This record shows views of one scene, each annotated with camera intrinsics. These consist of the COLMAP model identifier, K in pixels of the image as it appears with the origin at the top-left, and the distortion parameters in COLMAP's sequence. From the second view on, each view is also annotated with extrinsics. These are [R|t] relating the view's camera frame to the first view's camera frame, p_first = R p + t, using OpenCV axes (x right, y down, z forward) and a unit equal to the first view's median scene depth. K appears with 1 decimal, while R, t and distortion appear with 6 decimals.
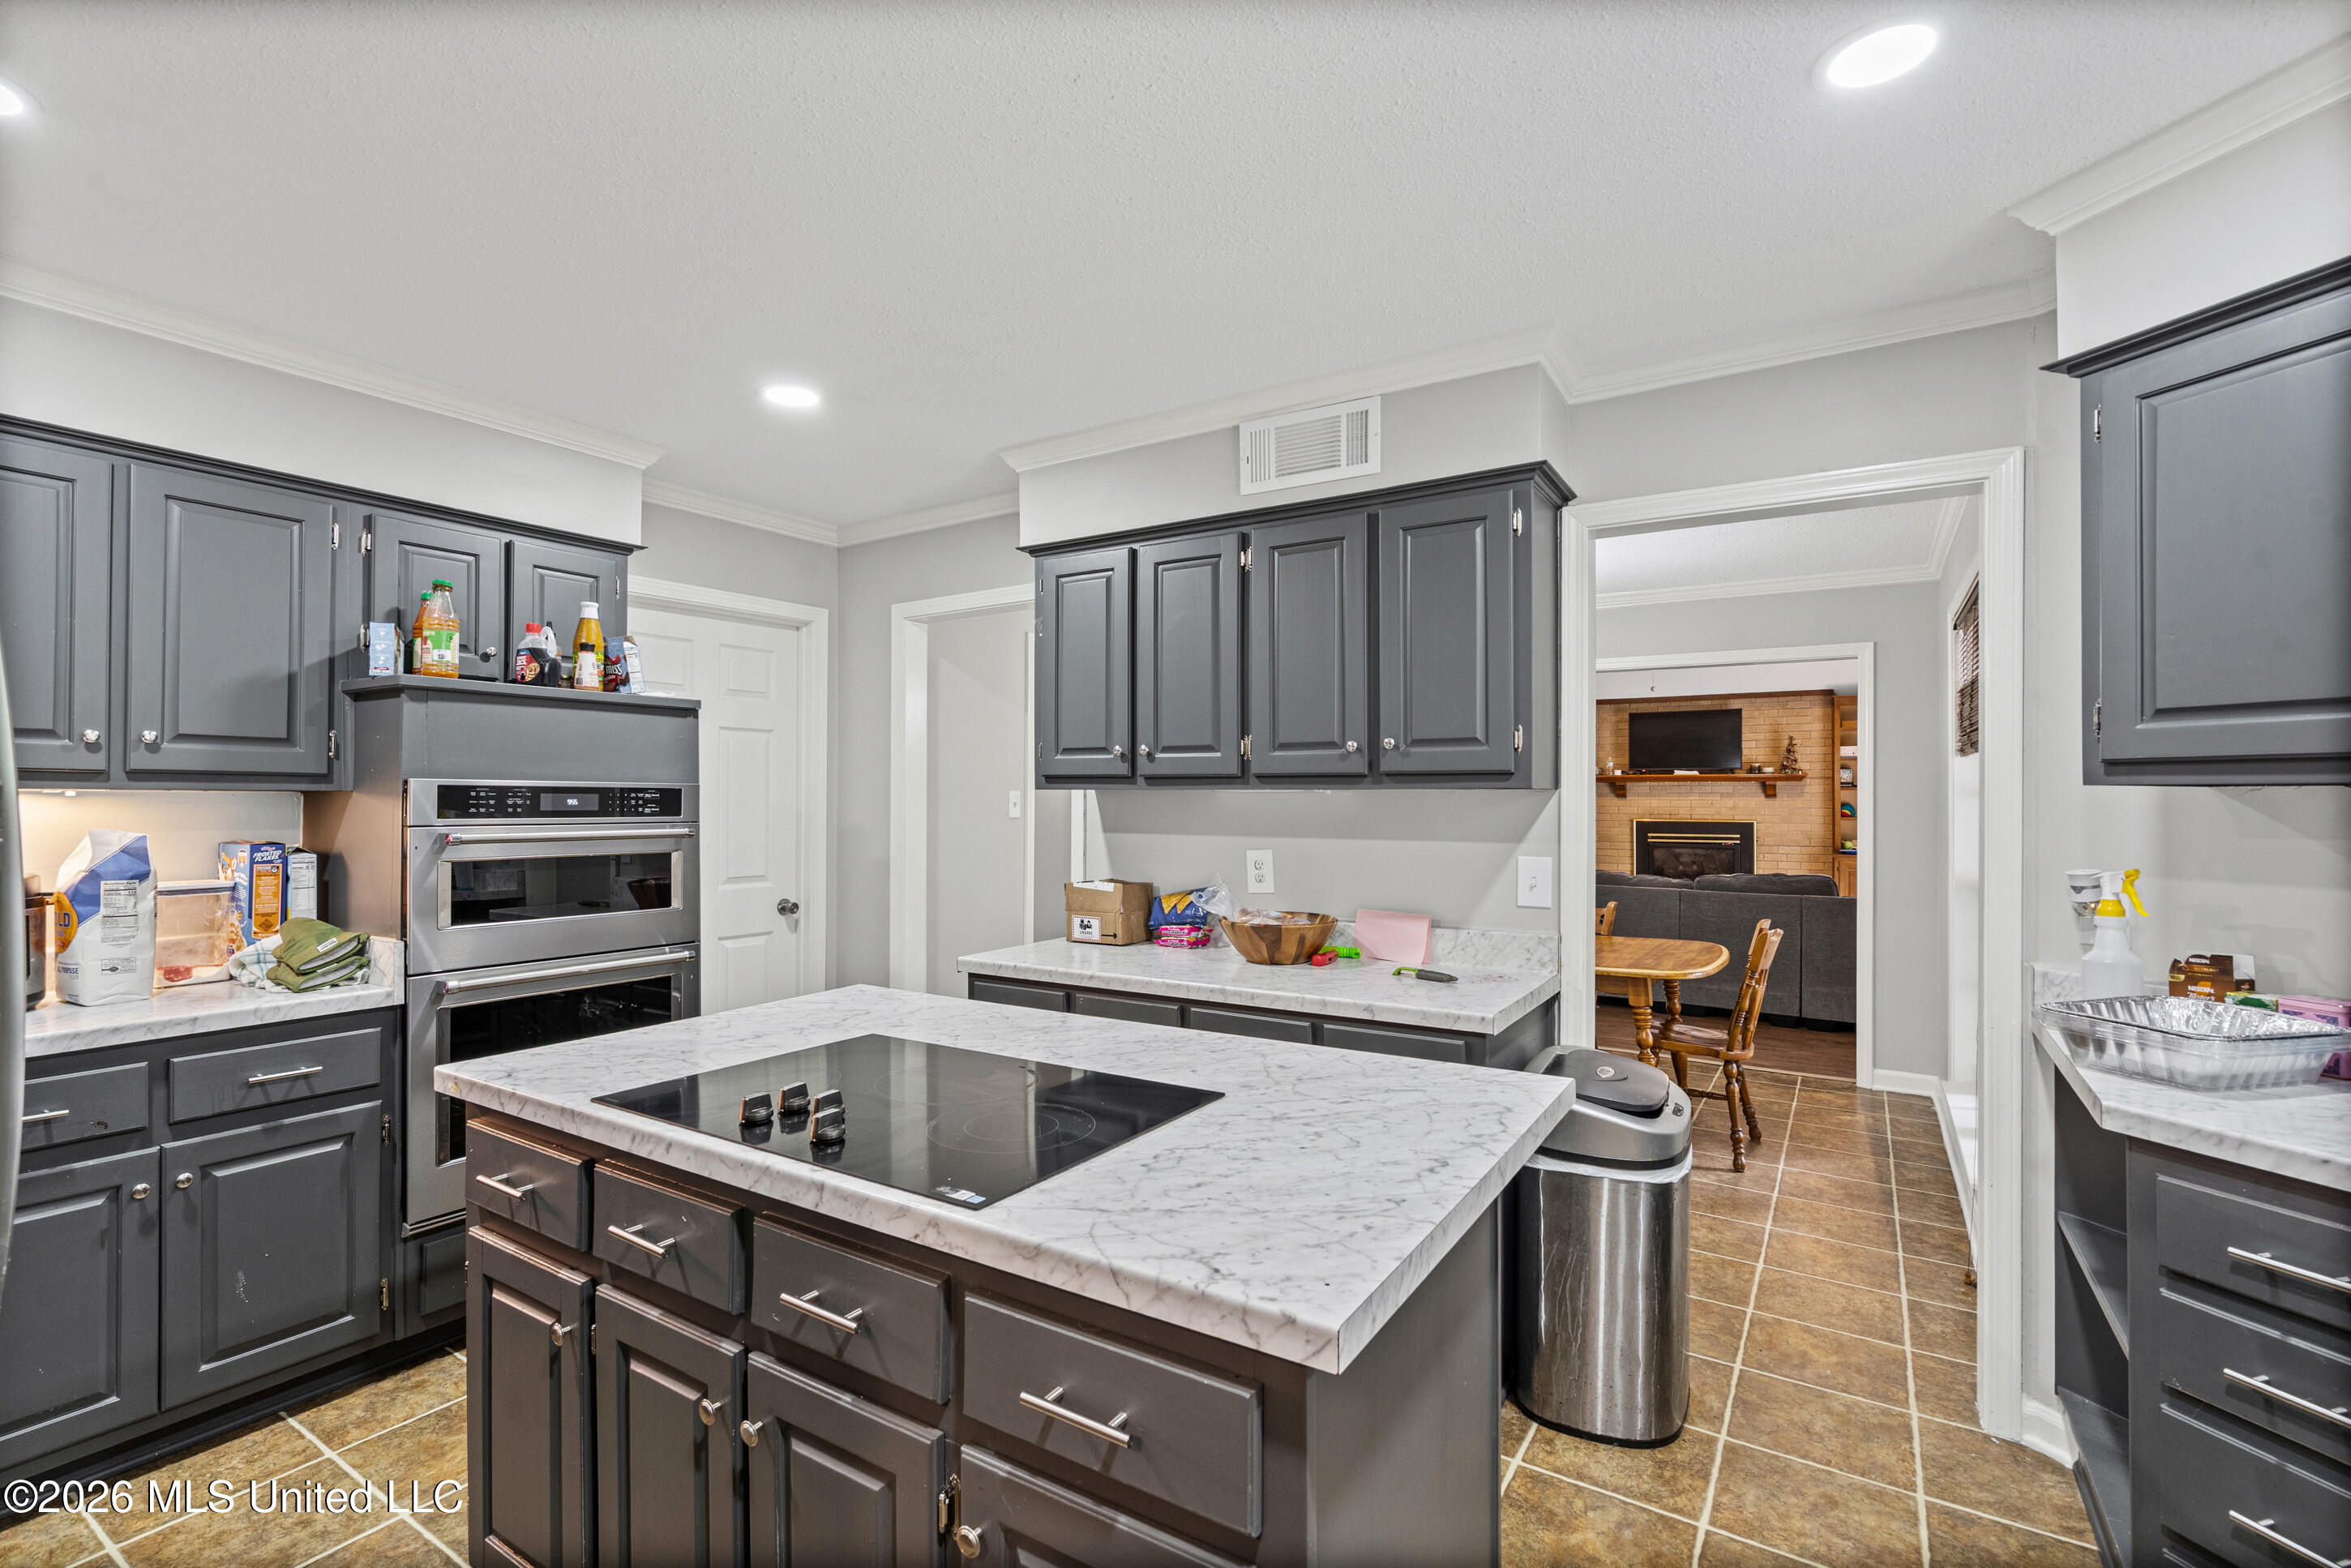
lens RADIAL K [[1057.4, 0, 1175.5], [0, 1057.4, 784.0], [0, 0, 1]] dist [-0.001434, -0.000441]
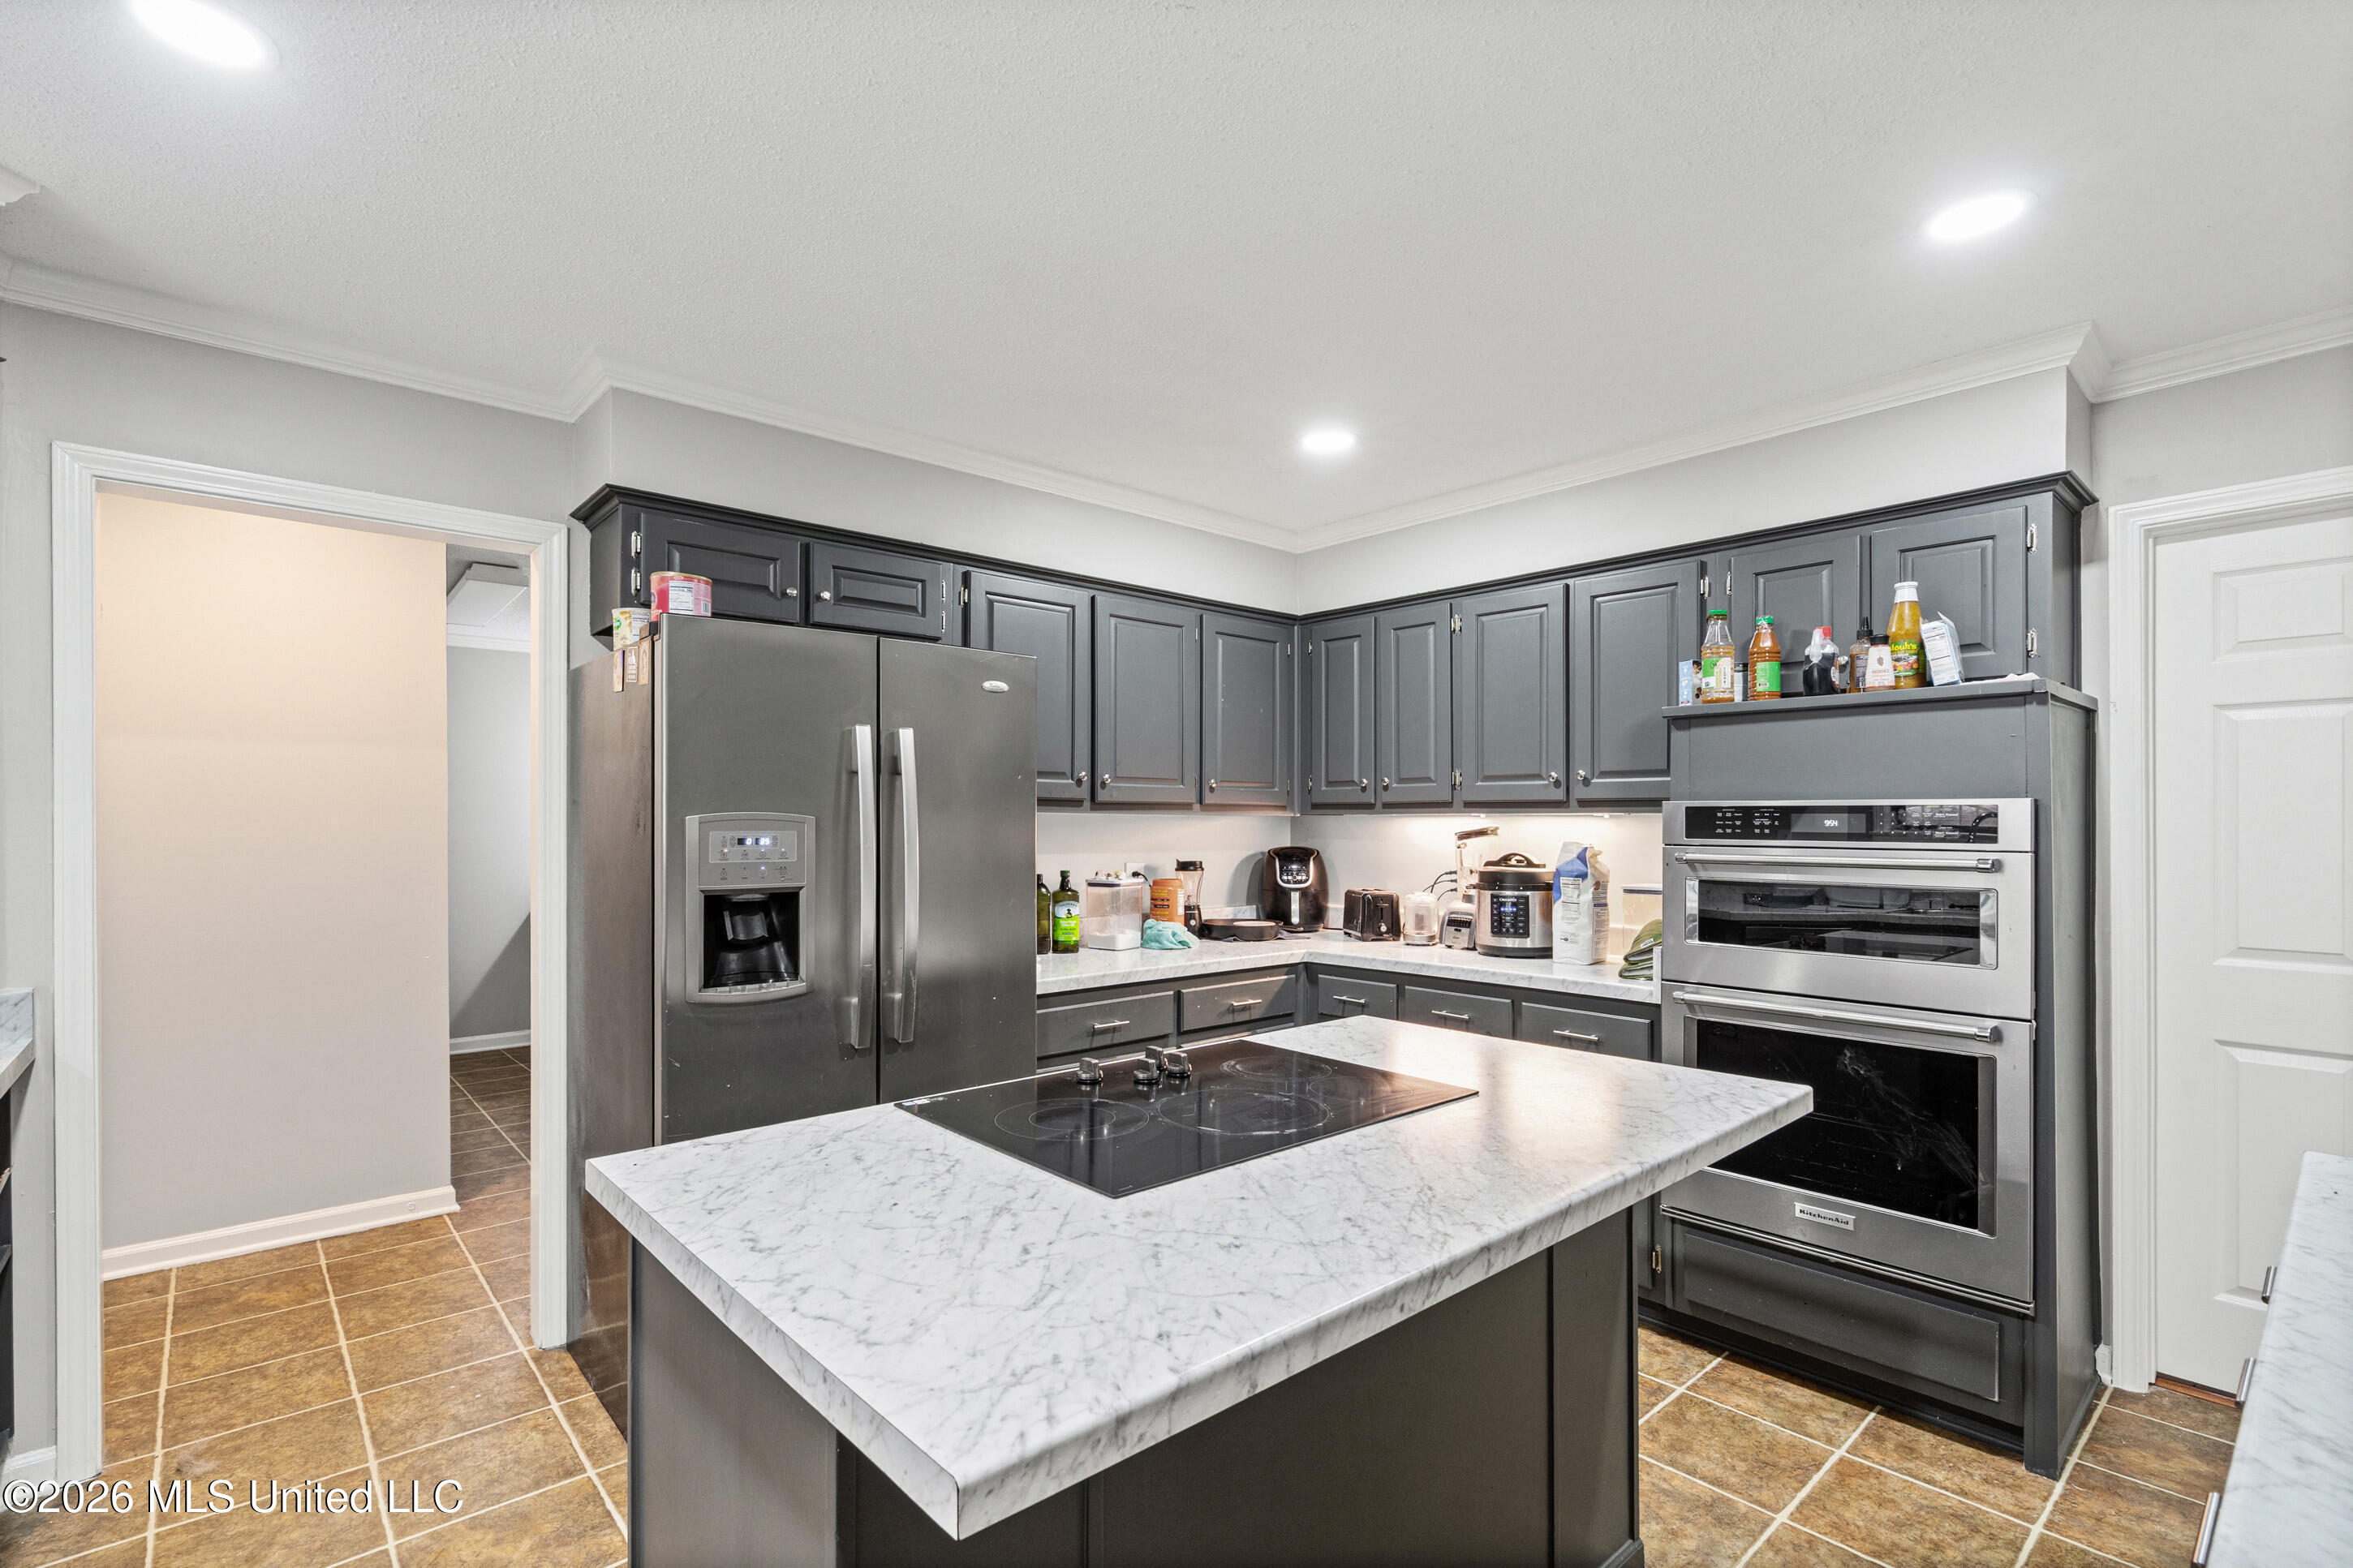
lens RADIAL K [[1073.8, 0, 1134.0], [0, 1073.8, 816.7], [0, 0, 1]] dist [0.003072, 0.000948]
pose [[-0.286843, -0.002266, -0.957975, 0.823148], [0.015069, 0.999863, -0.006877, 0.016525], [0.957859, -0.016408, -0.286770, 1.272586]]
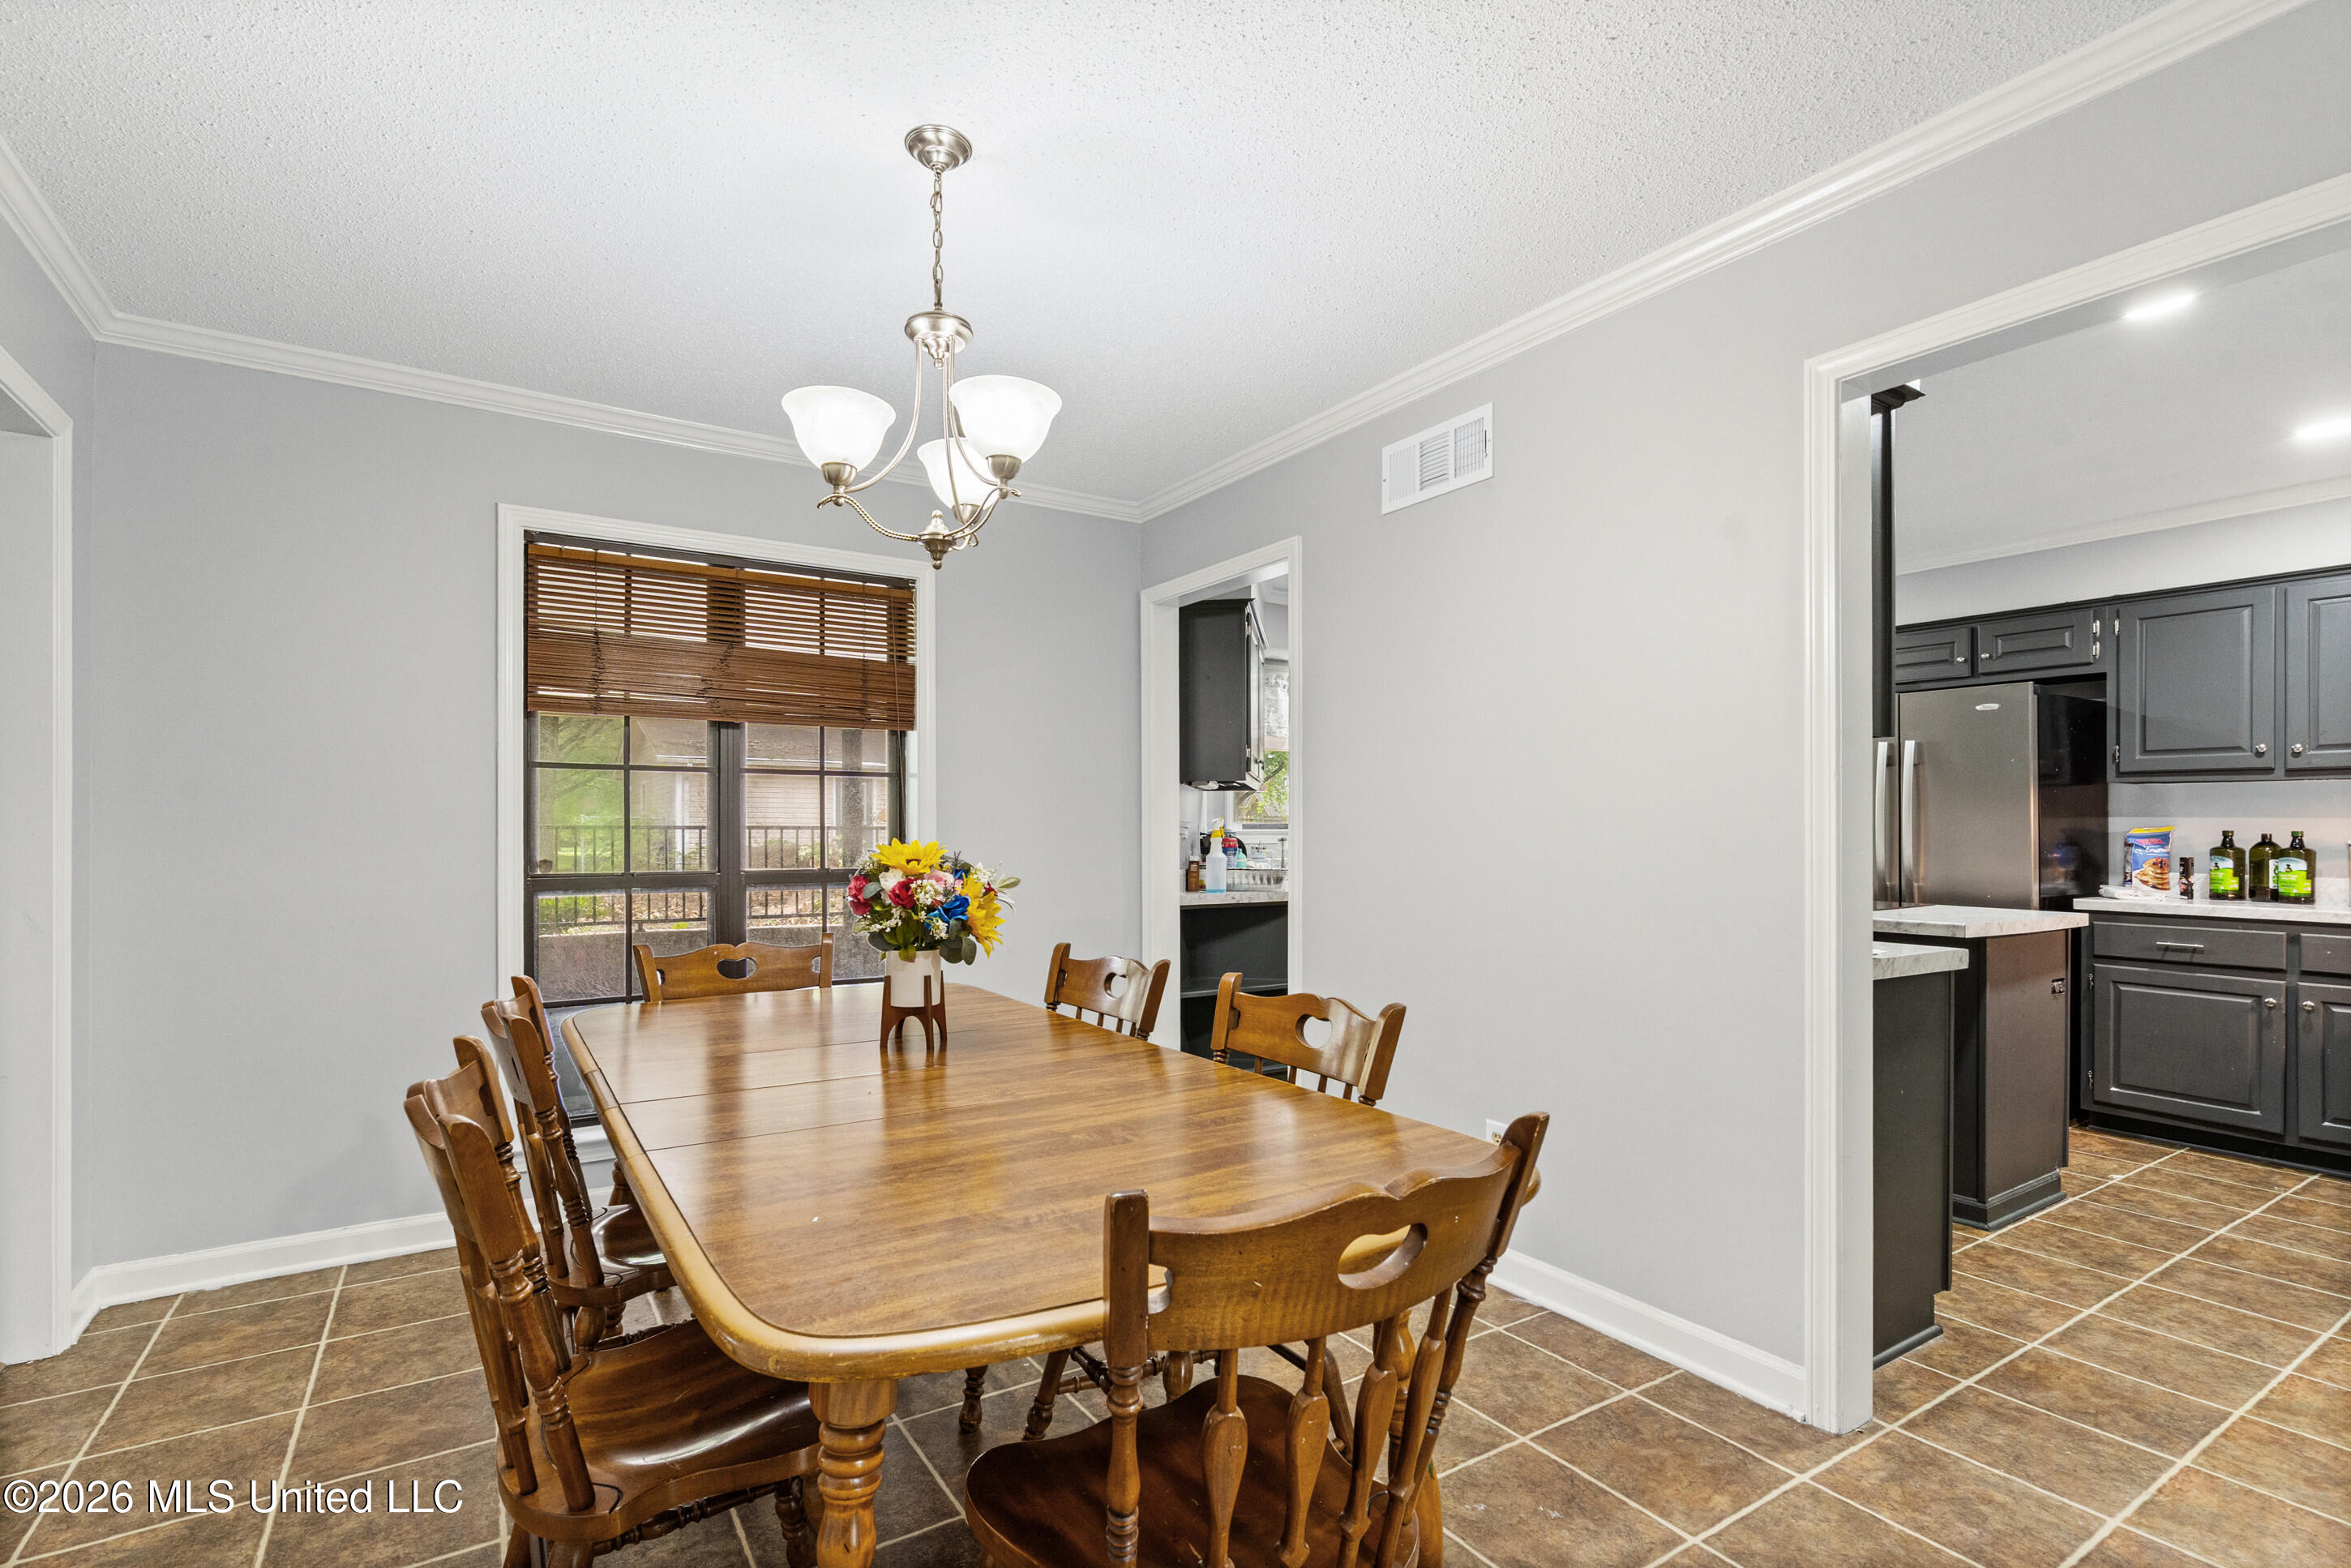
lens RADIAL K [[1068.7, 0, 1181.7], [0, 1068.7, 833.7], [0, 0, 1]] dist [0.000840, 0.000070]
pose [[-0.908466, -0.004280, 0.417936, 0.391428], [-0.010712, 0.999858, -0.013044, 0.105885], [-0.417821, -0.016327, -0.908383, 2.696484]]
